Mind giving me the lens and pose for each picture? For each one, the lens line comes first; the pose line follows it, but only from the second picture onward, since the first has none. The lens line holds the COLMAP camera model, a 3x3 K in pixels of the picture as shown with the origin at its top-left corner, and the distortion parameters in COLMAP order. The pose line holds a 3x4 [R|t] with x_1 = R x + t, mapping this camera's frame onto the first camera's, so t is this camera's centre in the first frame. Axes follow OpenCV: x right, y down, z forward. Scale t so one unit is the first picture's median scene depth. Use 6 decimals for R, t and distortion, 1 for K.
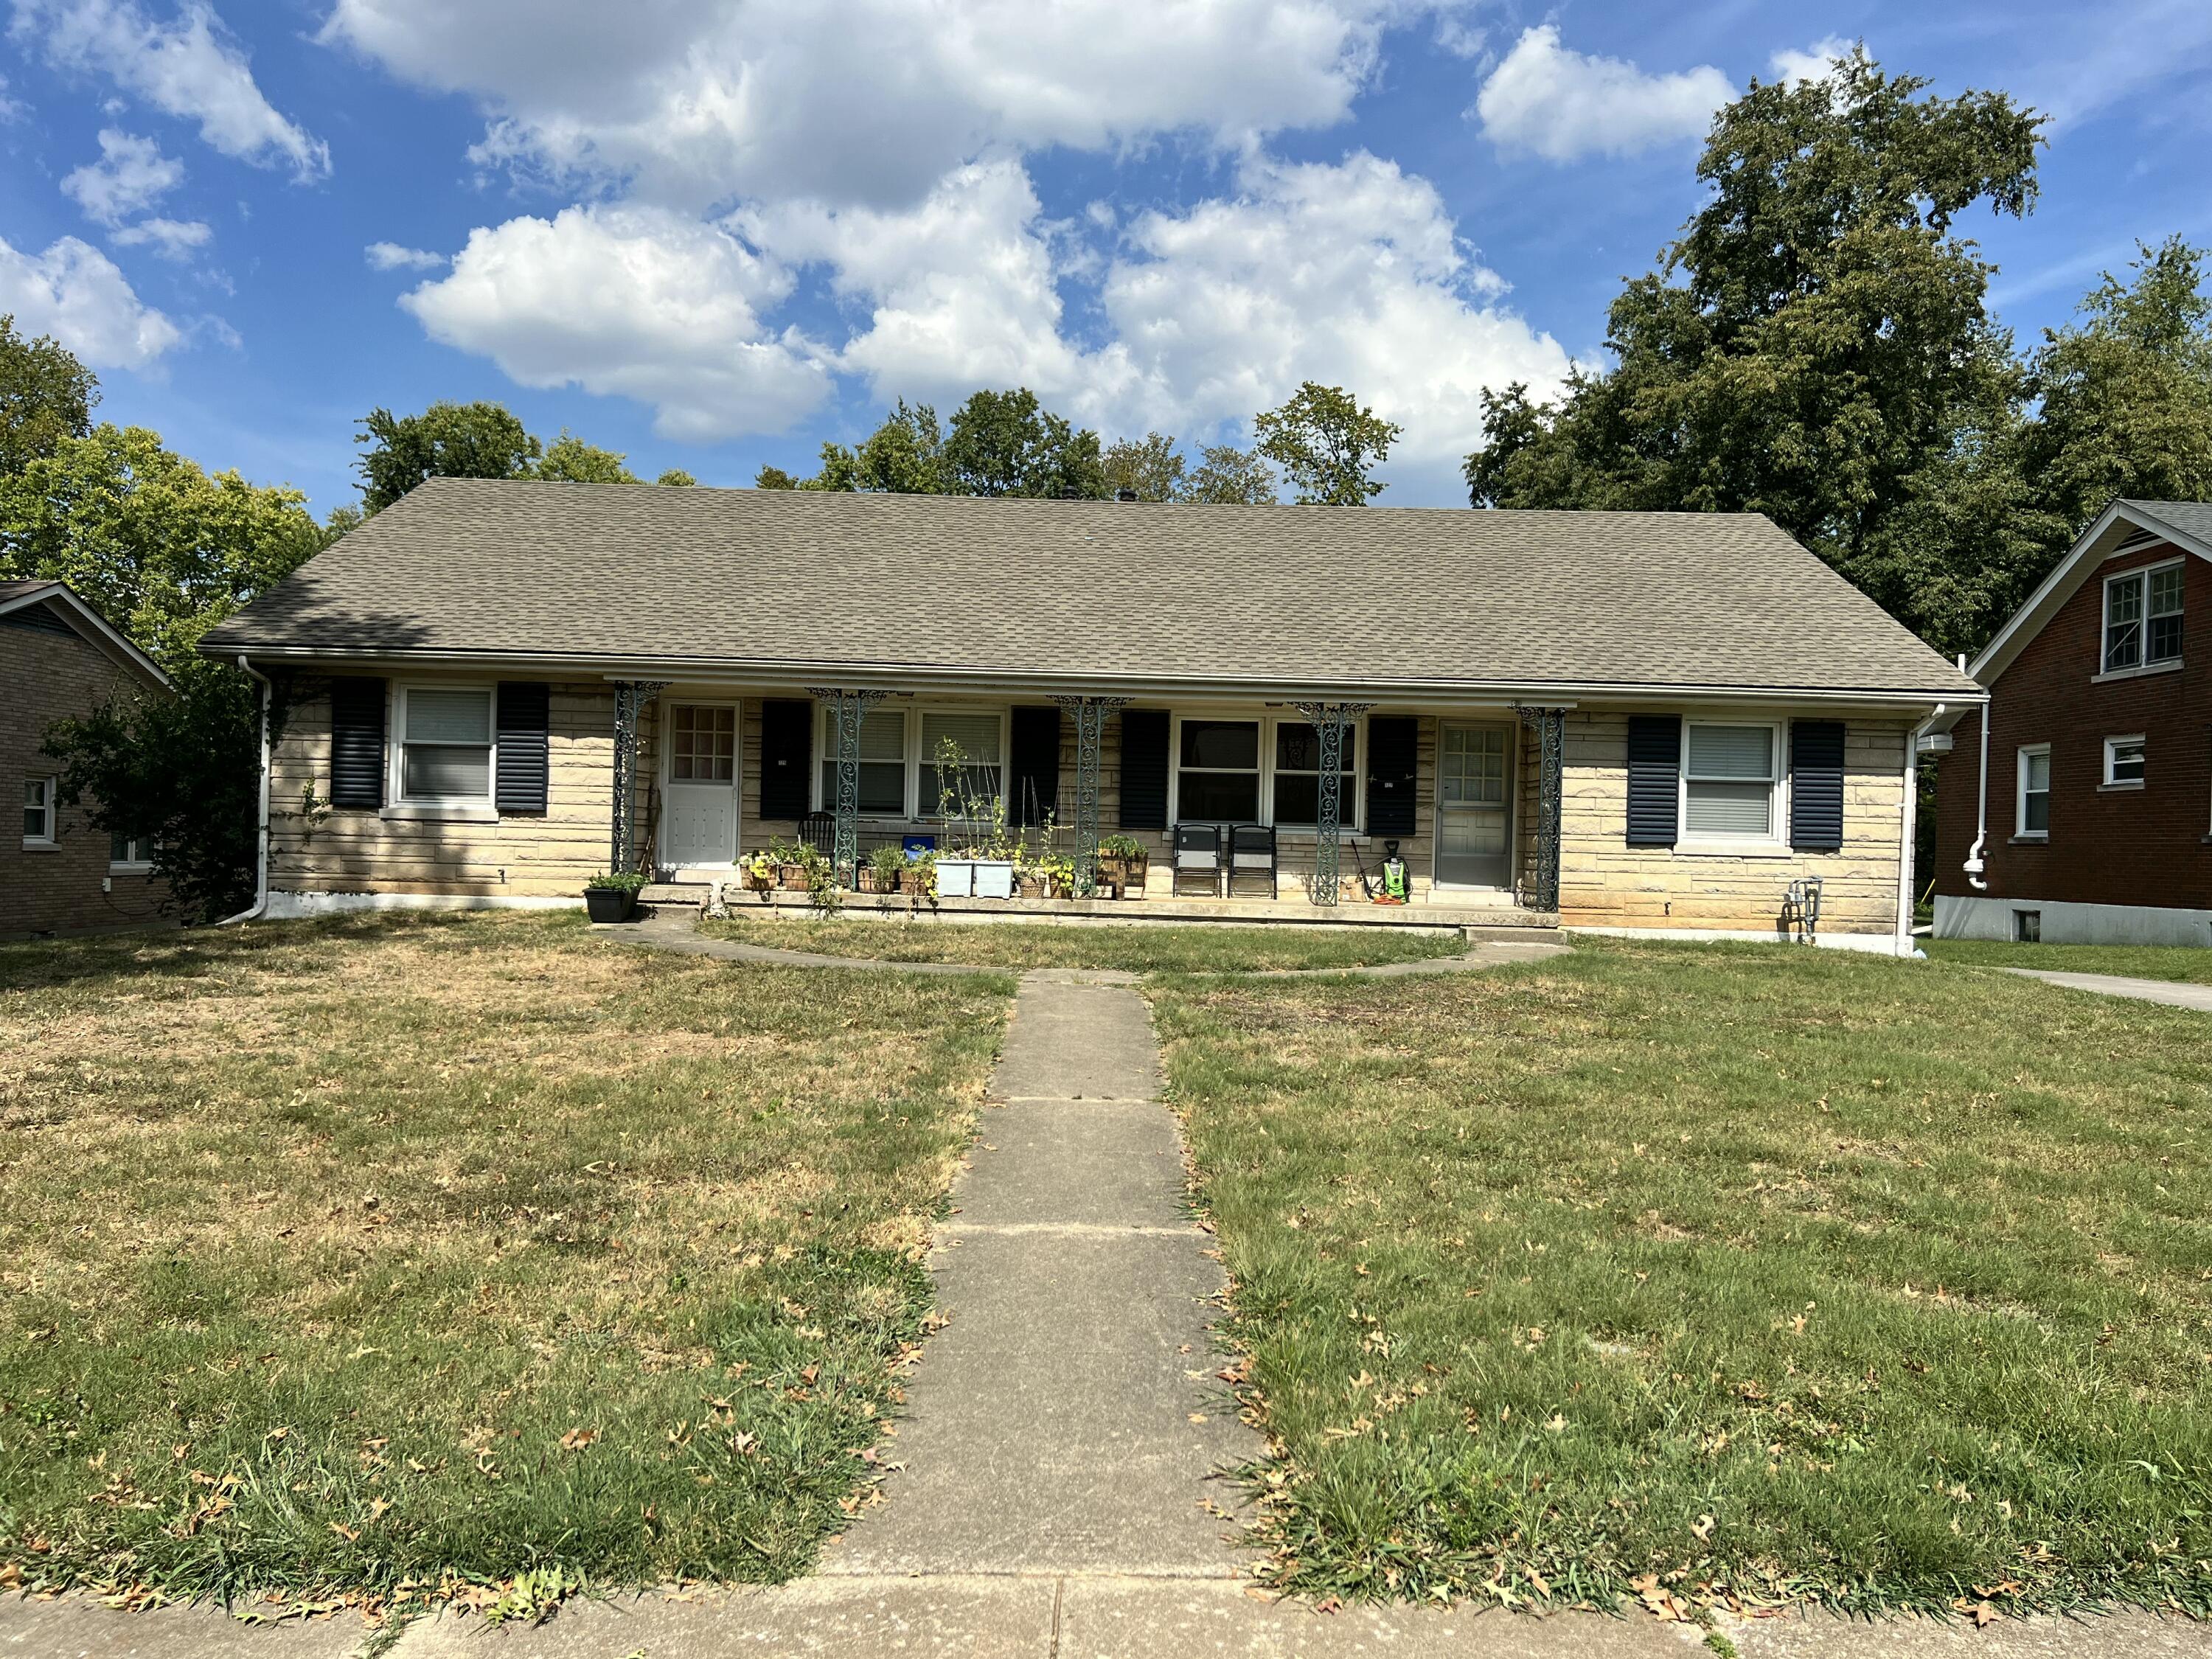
lens RADIAL K [[1670.9, 0, 1093.1], [0, 1670.9, 829.2], [0, 0, 1]] dist [0.049869, -0.049139]
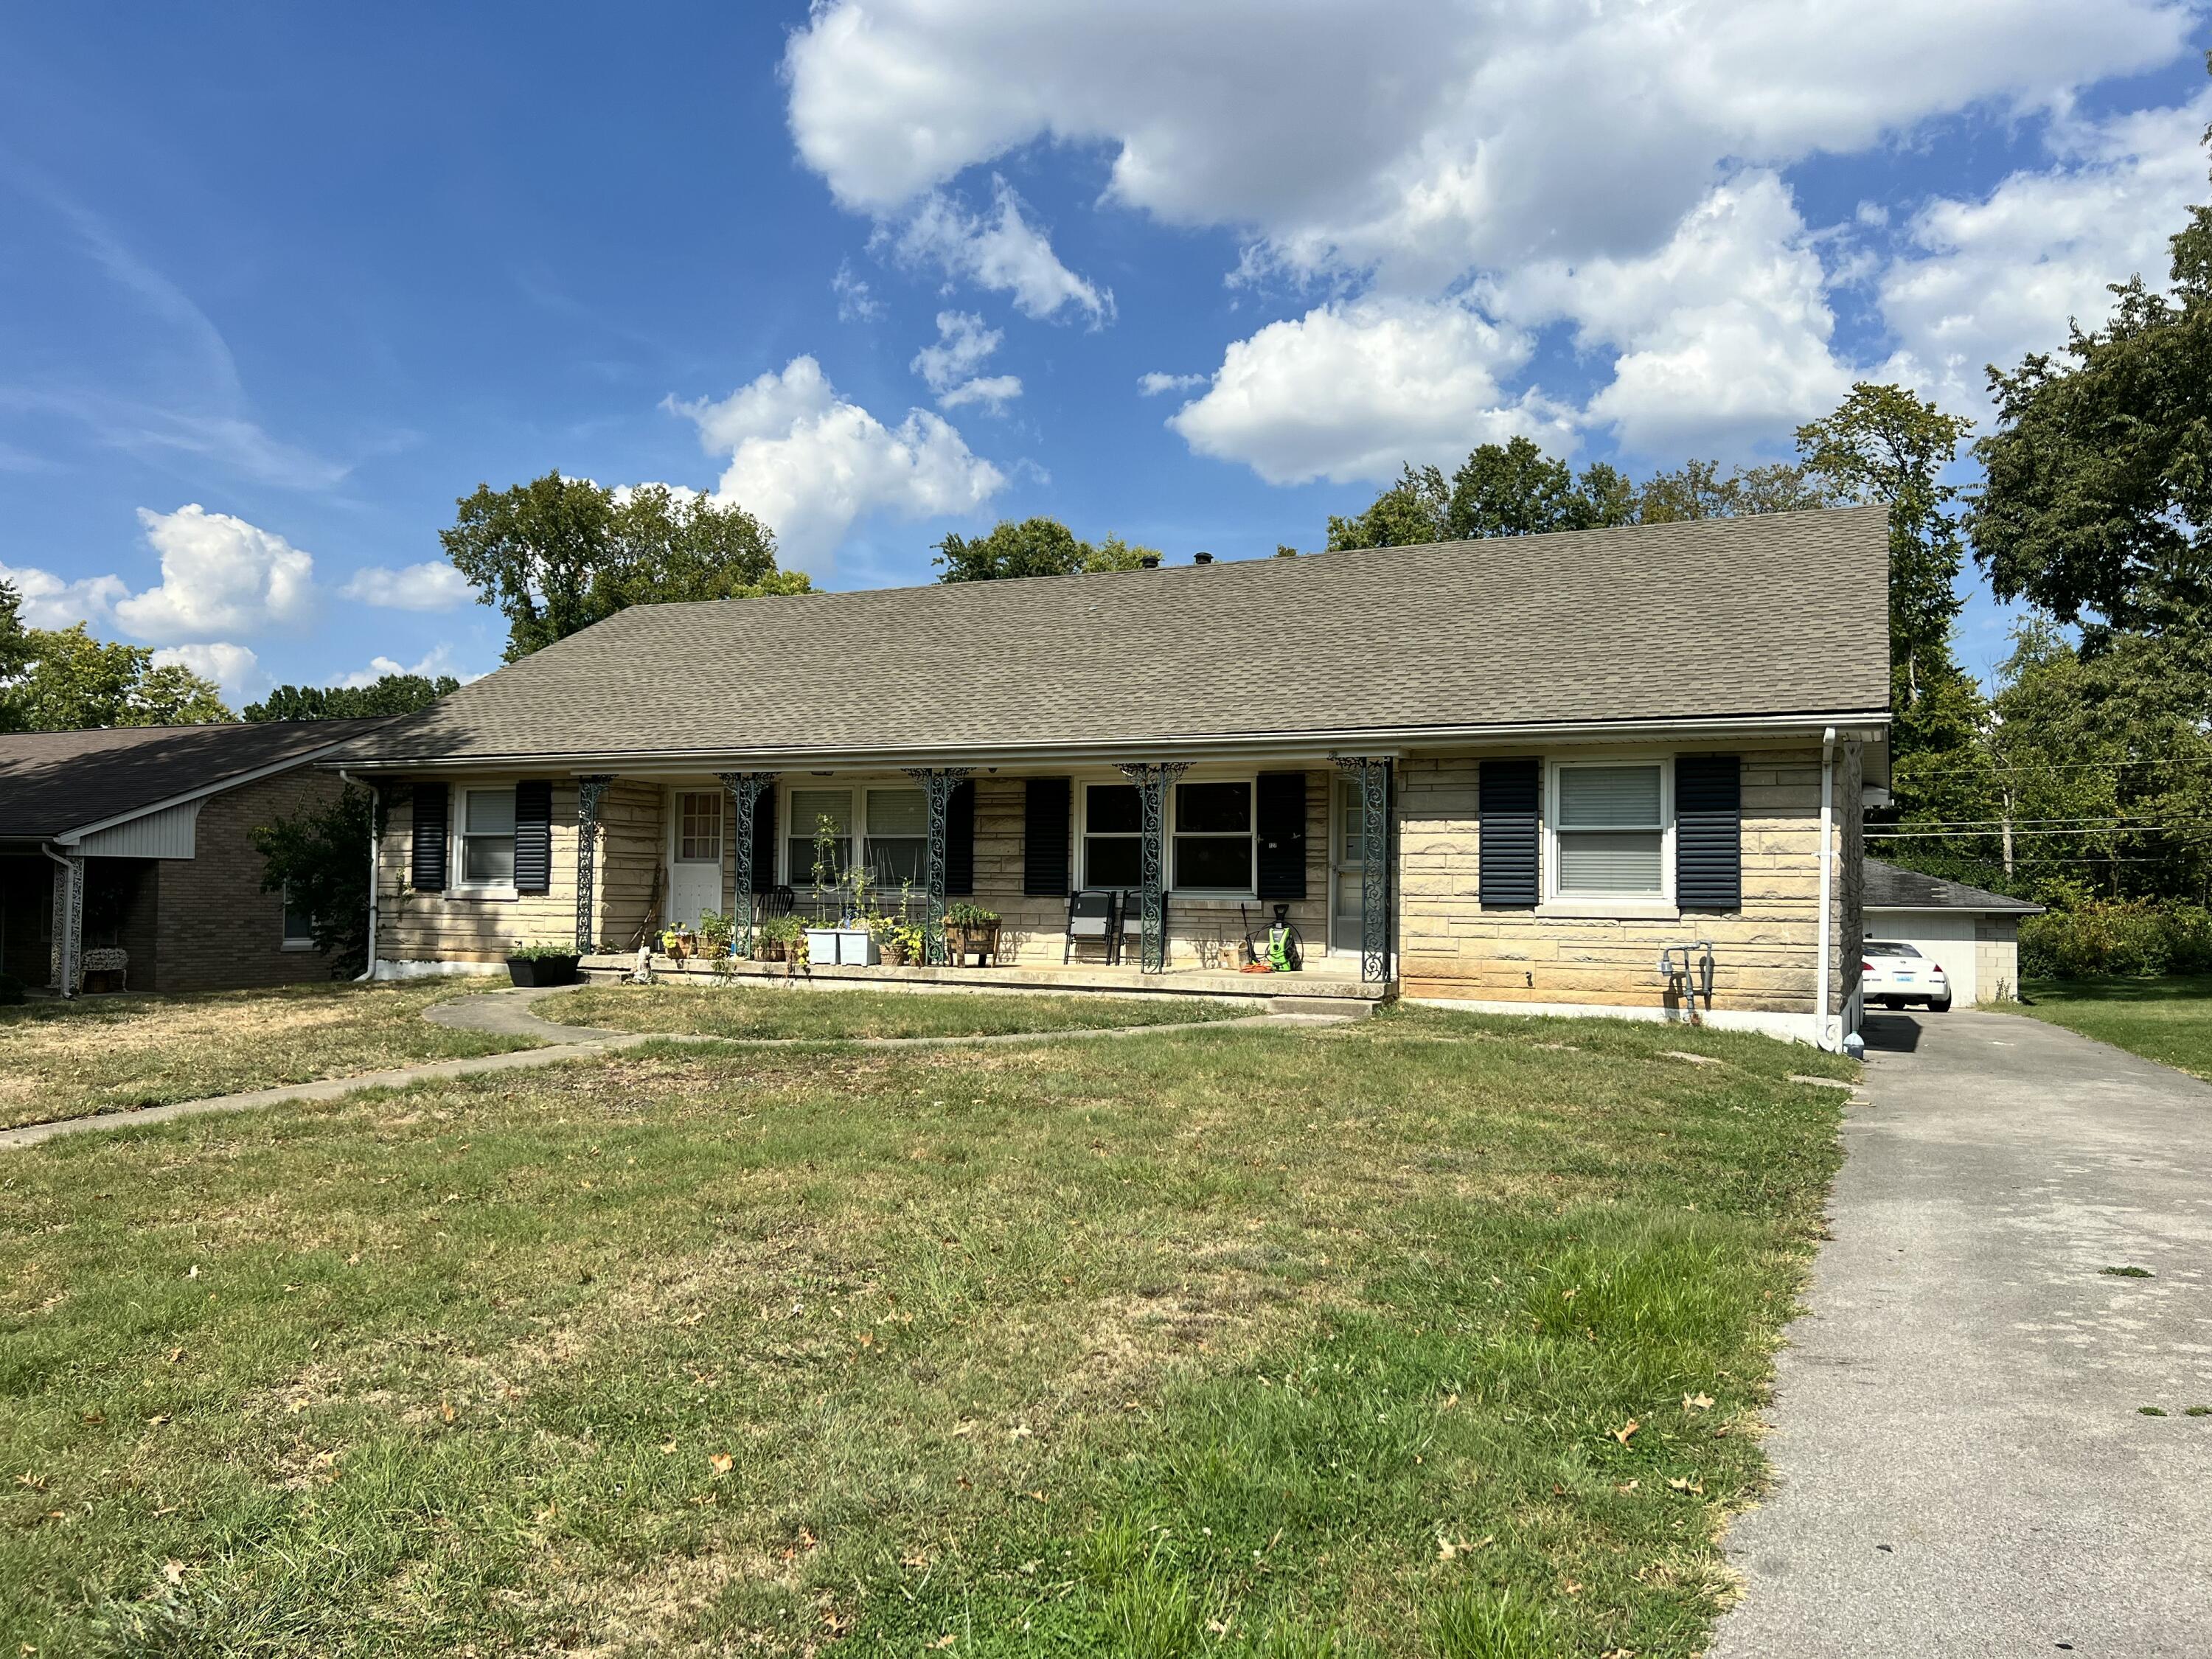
lens RADIAL K [[1670.9, 0, 1087.2], [0, 1670.9, 834.9], [0, 0, 1]] dist [0.049869, -0.049139]
pose [[0.900511, -0.031746, -0.433672, 0.484839], [0.015323, 0.999029, -0.041313, 0.004673], [0.434563, 0.030557, 0.900123, 0.108283]]
